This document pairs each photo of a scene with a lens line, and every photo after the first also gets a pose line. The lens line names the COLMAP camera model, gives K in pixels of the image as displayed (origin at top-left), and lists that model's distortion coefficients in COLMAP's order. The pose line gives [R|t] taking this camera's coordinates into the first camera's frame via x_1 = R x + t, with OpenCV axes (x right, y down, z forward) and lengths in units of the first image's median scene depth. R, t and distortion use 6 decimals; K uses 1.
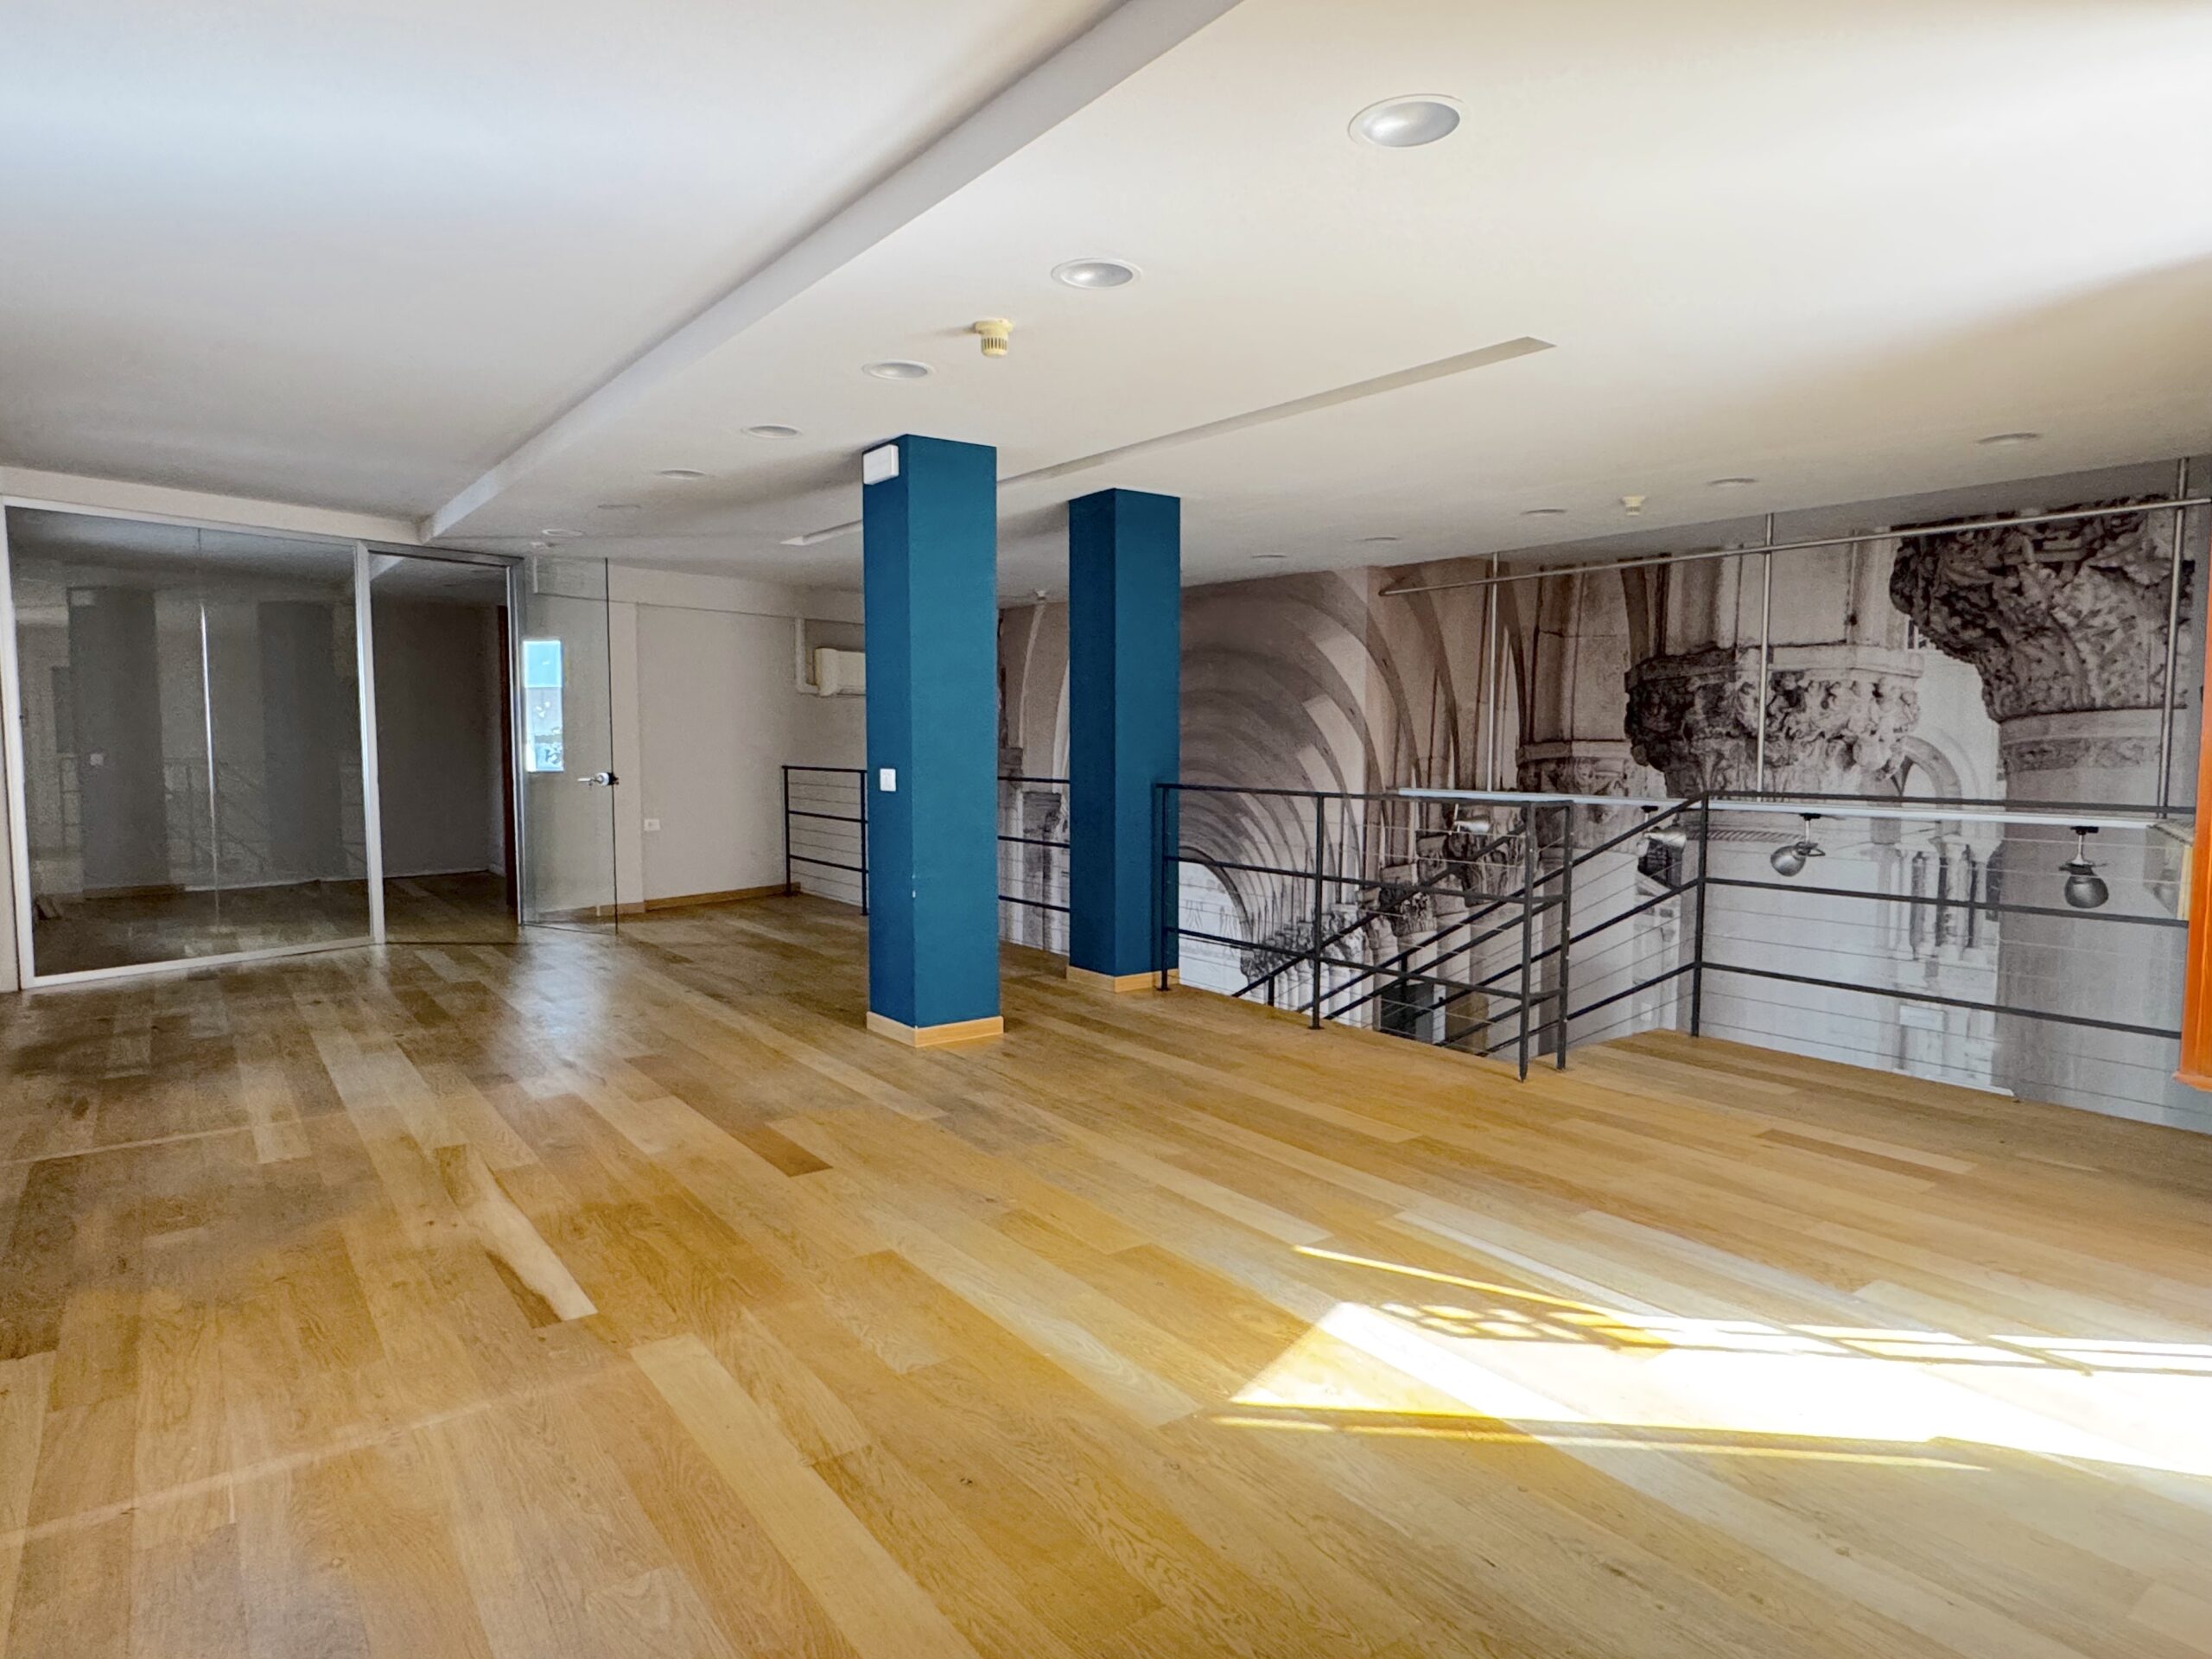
lens RADIAL K [[1296.5, 0, 1104.7], [0, 1296.5, 826.9], [0, 0, 1]] dist [-0.004721, 0.003059]
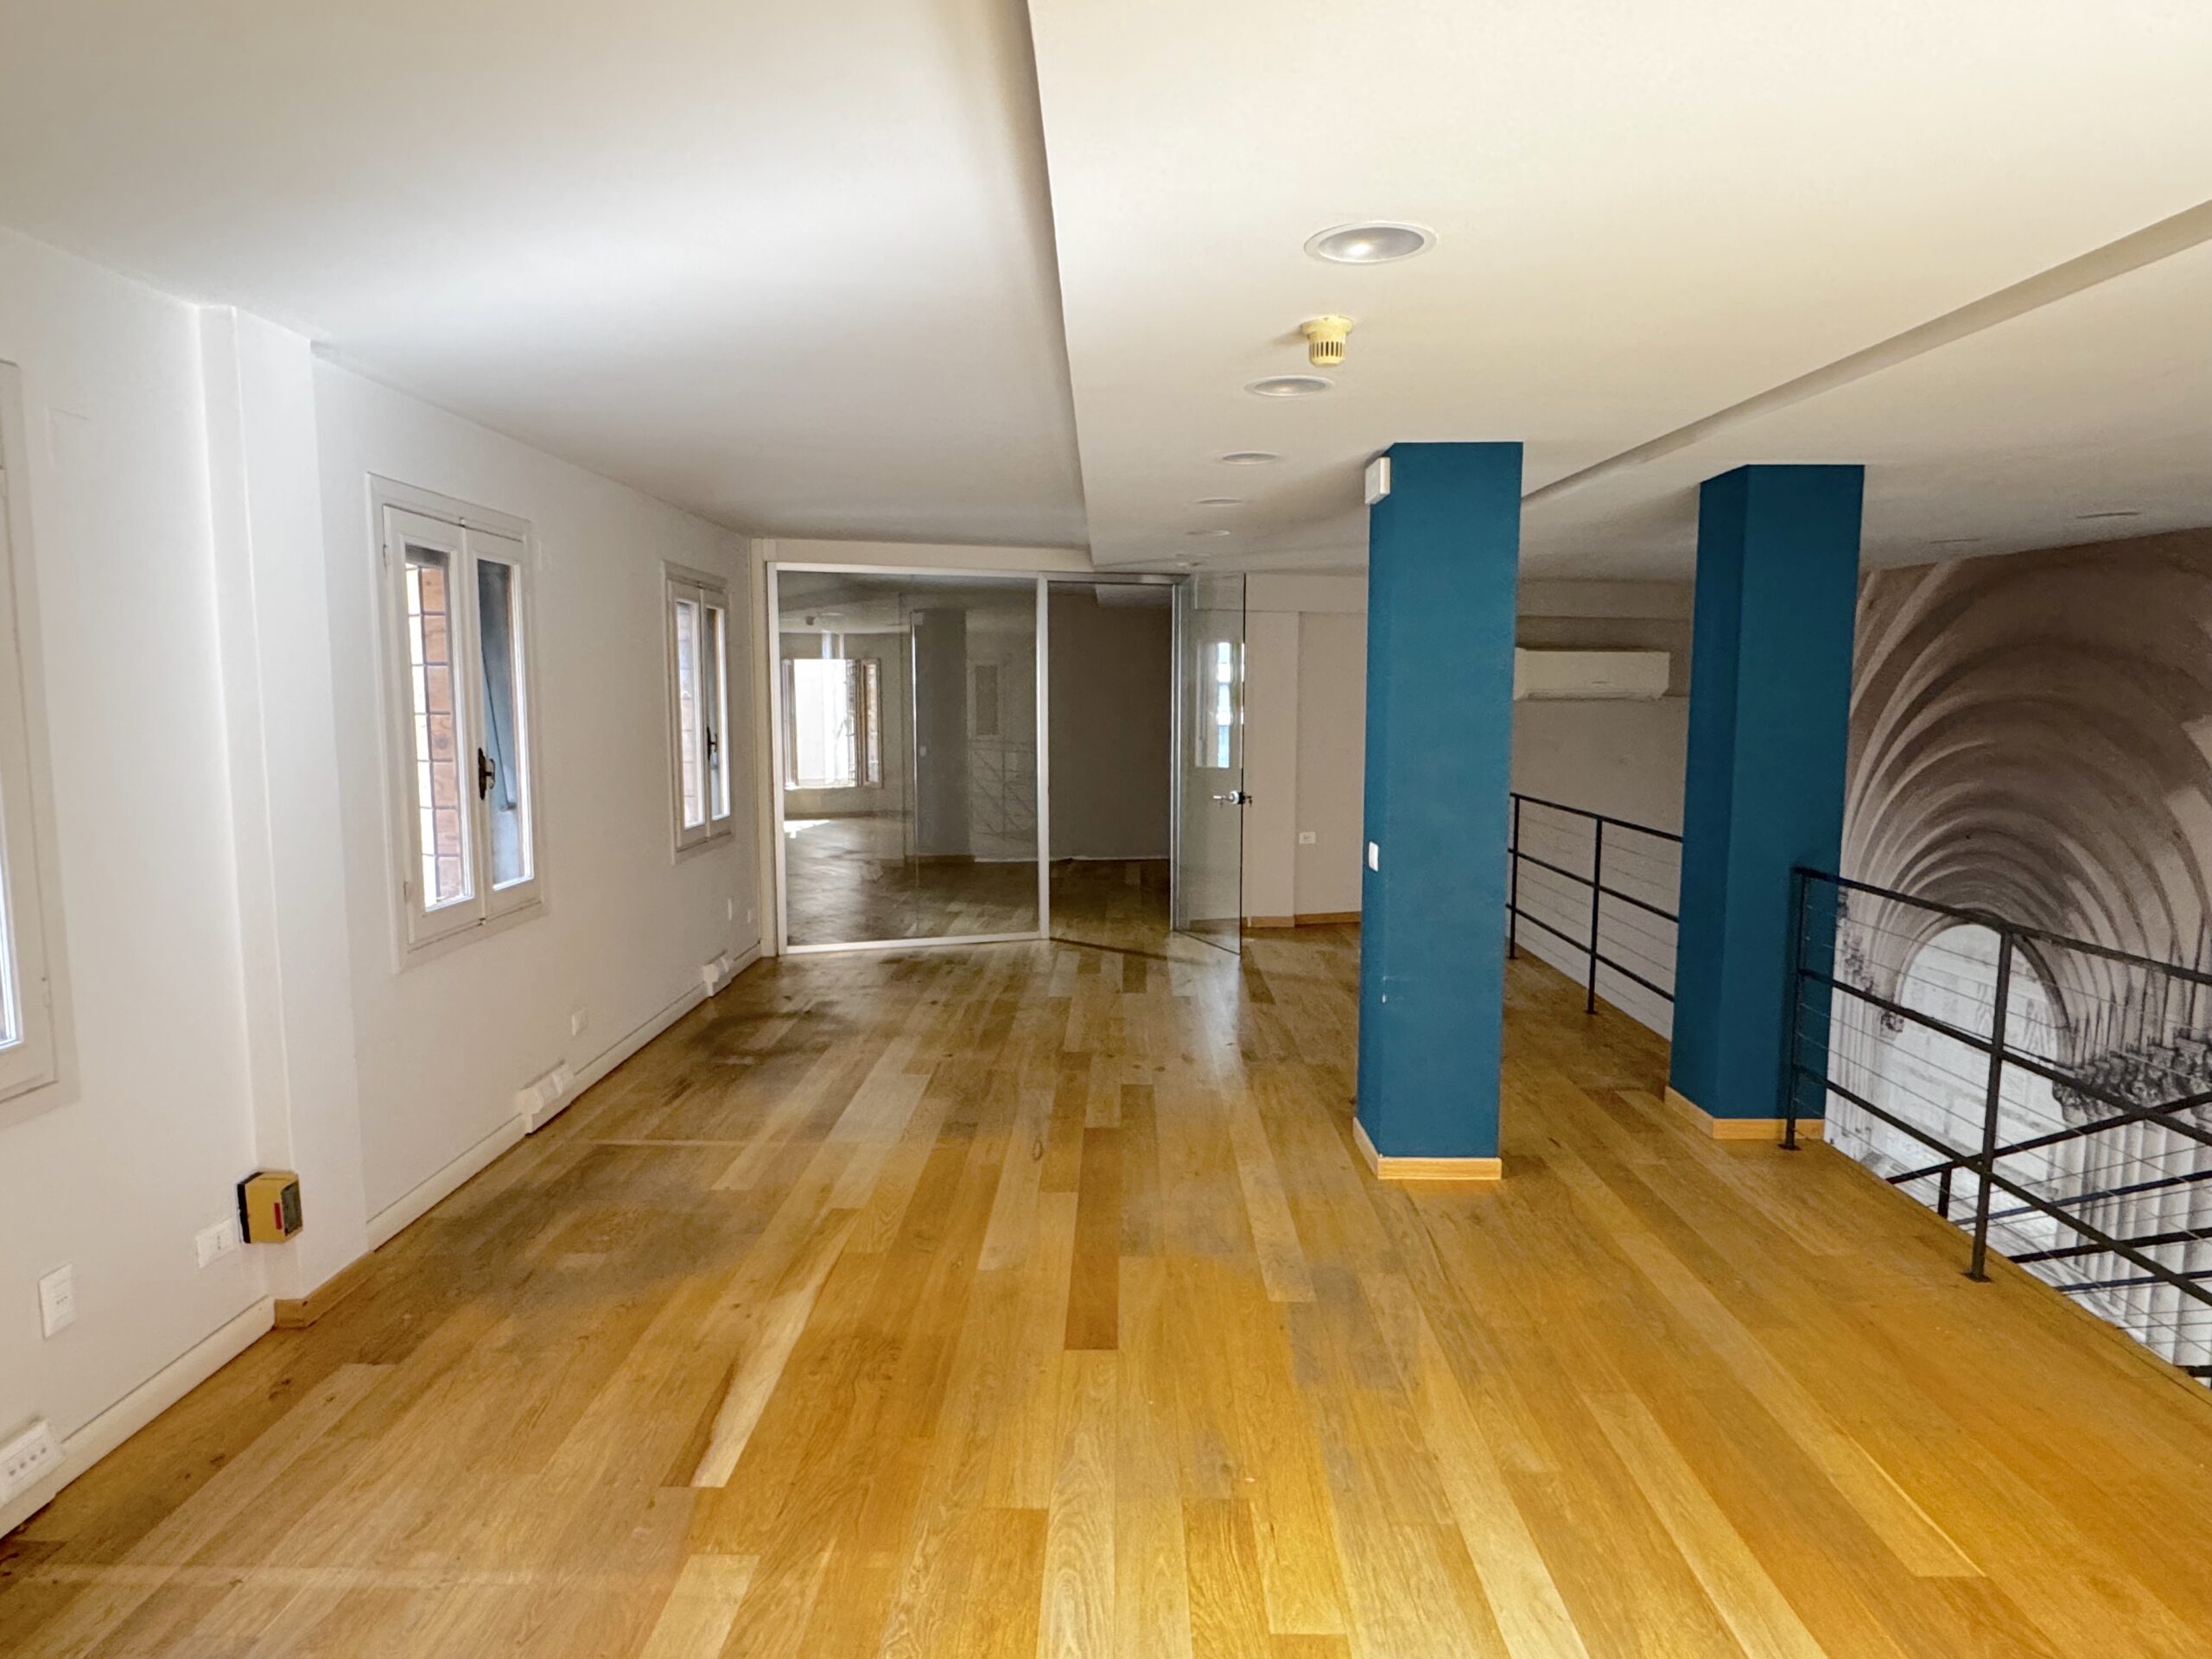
lens RADIAL K [[1296.5, 0, 1098.8], [0, 1296.5, 829.3], [0, 0, 1]] dist [-0.004721, 0.003059]
pose [[0.796061, 0.064824, -0.601735, 0.137098], [-0.042584, 0.997783, 0.051153, -0.062369], [0.603717, -0.015097, 0.797056, 0.154199]]
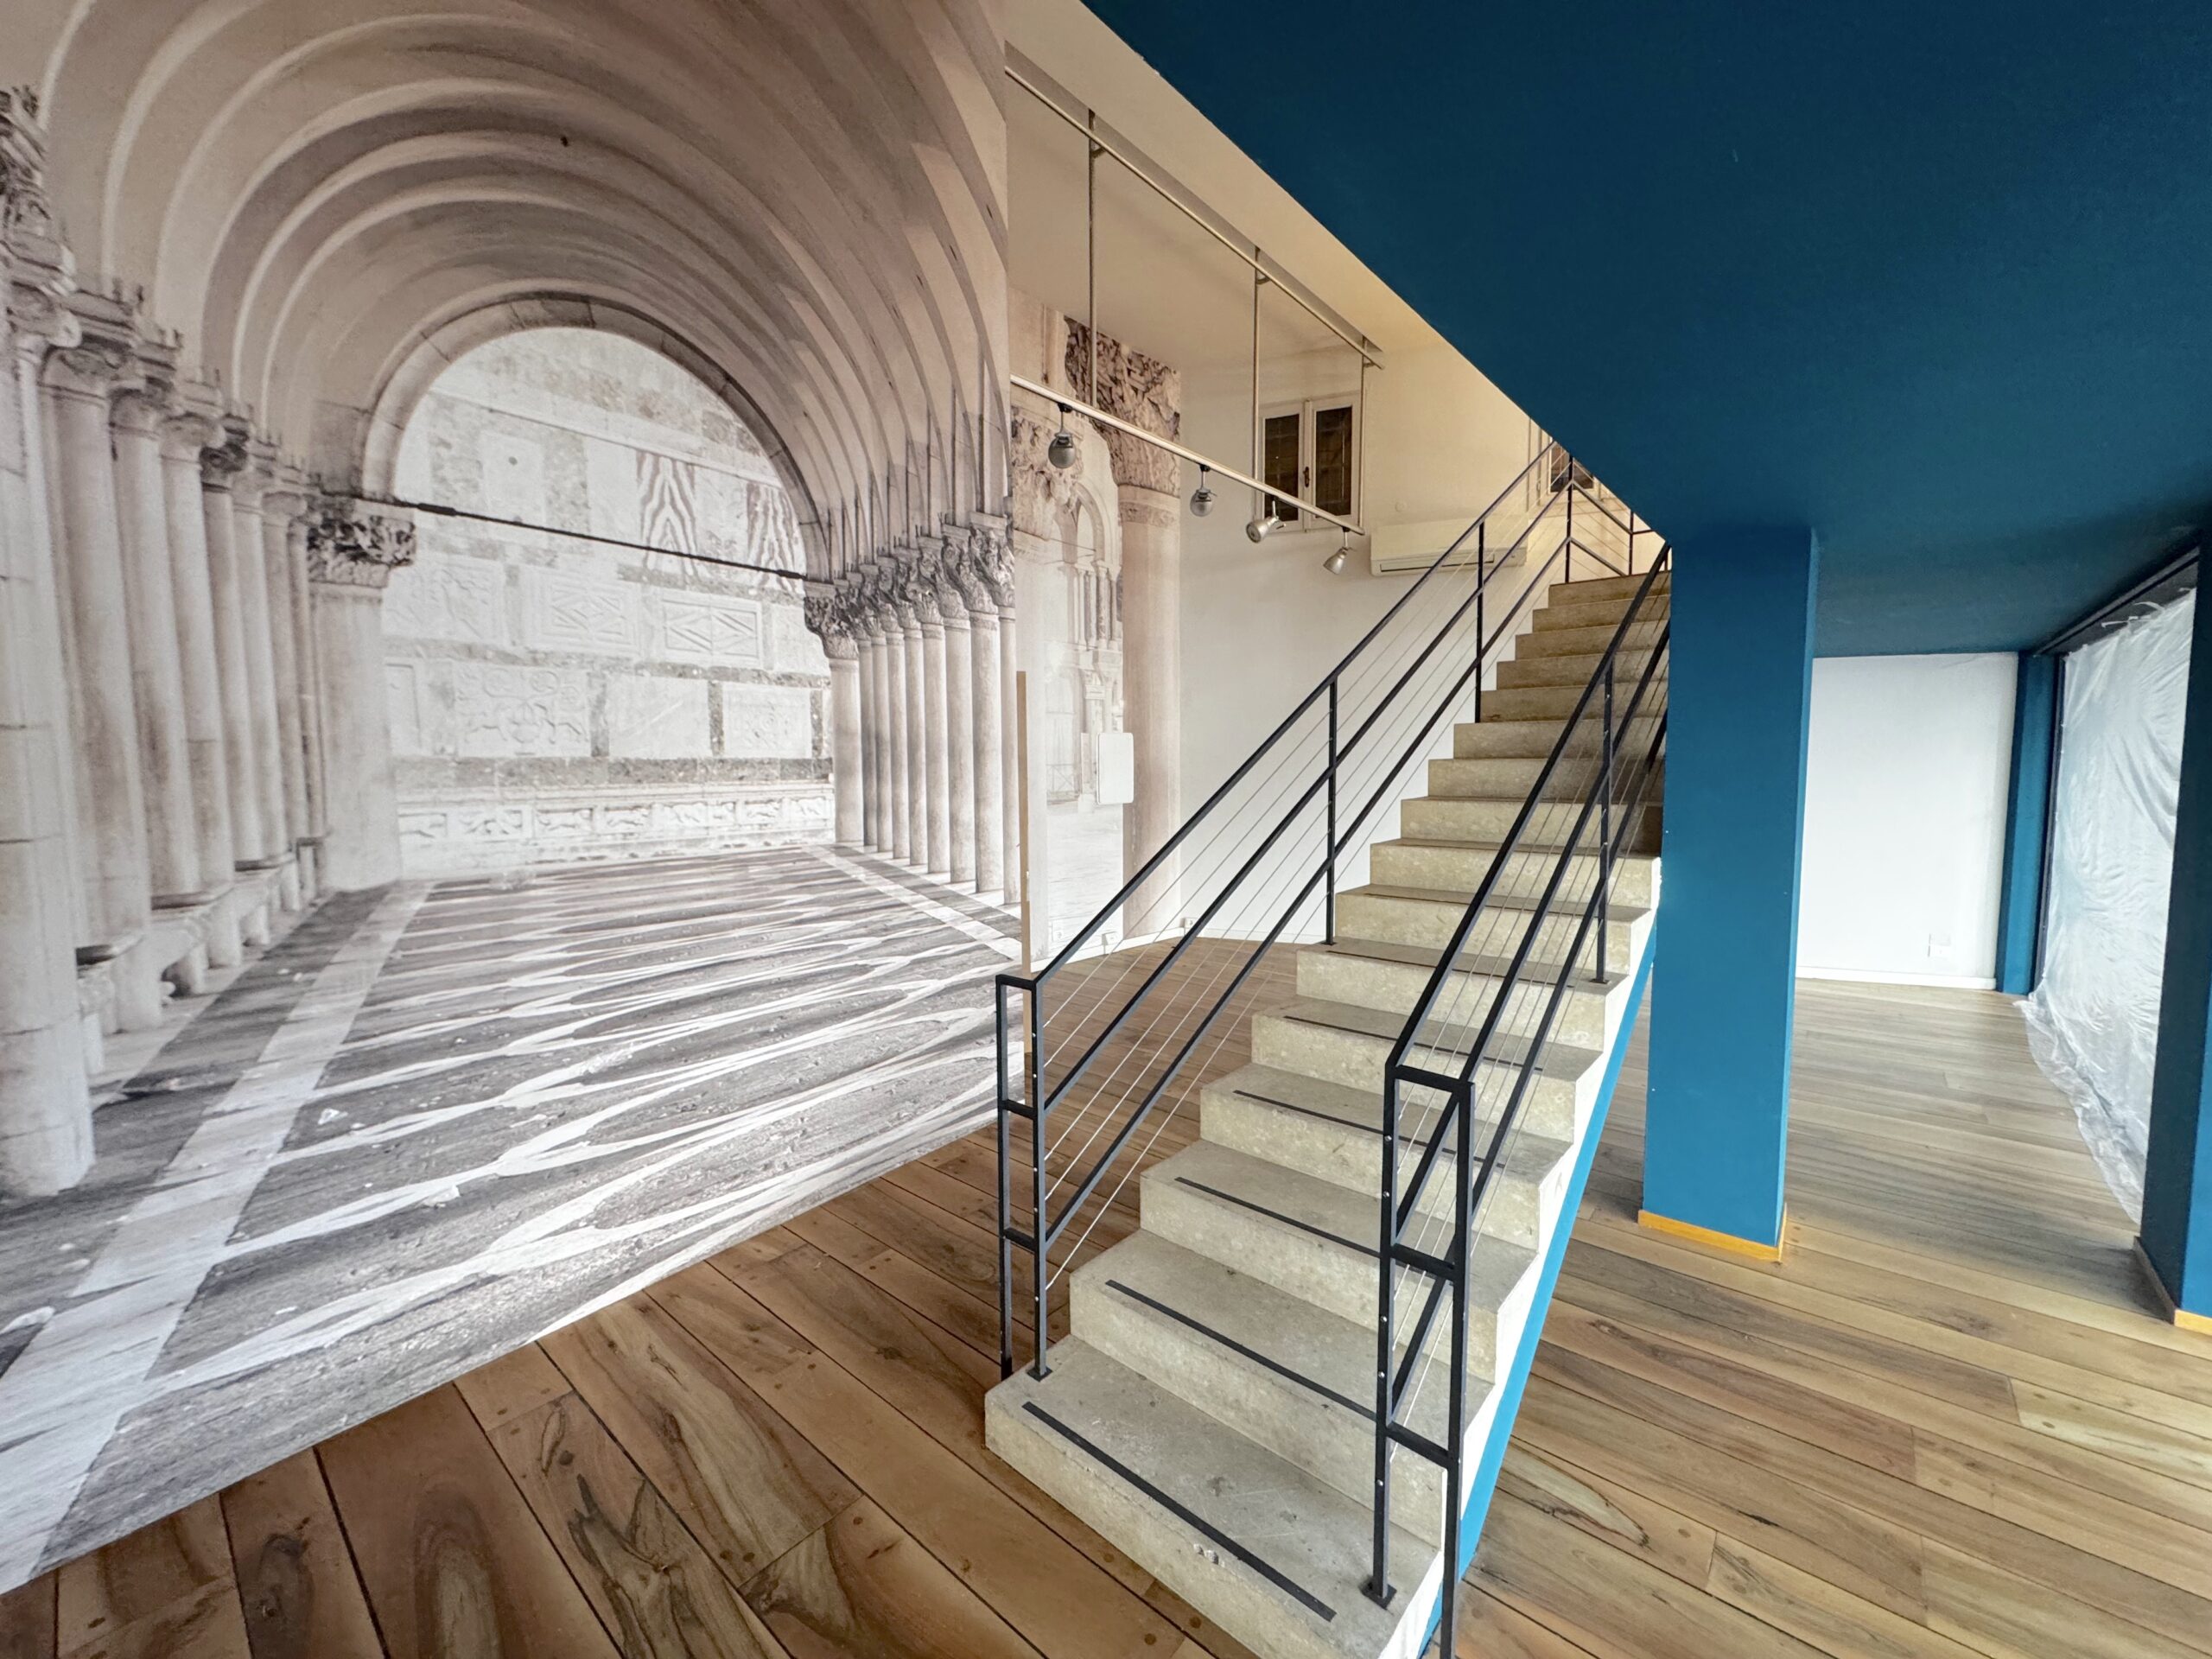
lens RADIAL K [[881.2, 0, 1098.6], [0, 881.2, 828.4], [0, 0, 1]] dist [-0.003201, -0.000353]
pose [[-0.209107, -0.075325, 0.974987, -0.321781], [0.076964, 0.992669, 0.093197, 0.212728], [-0.974859, 0.094527, -0.201777, 1.246374]]
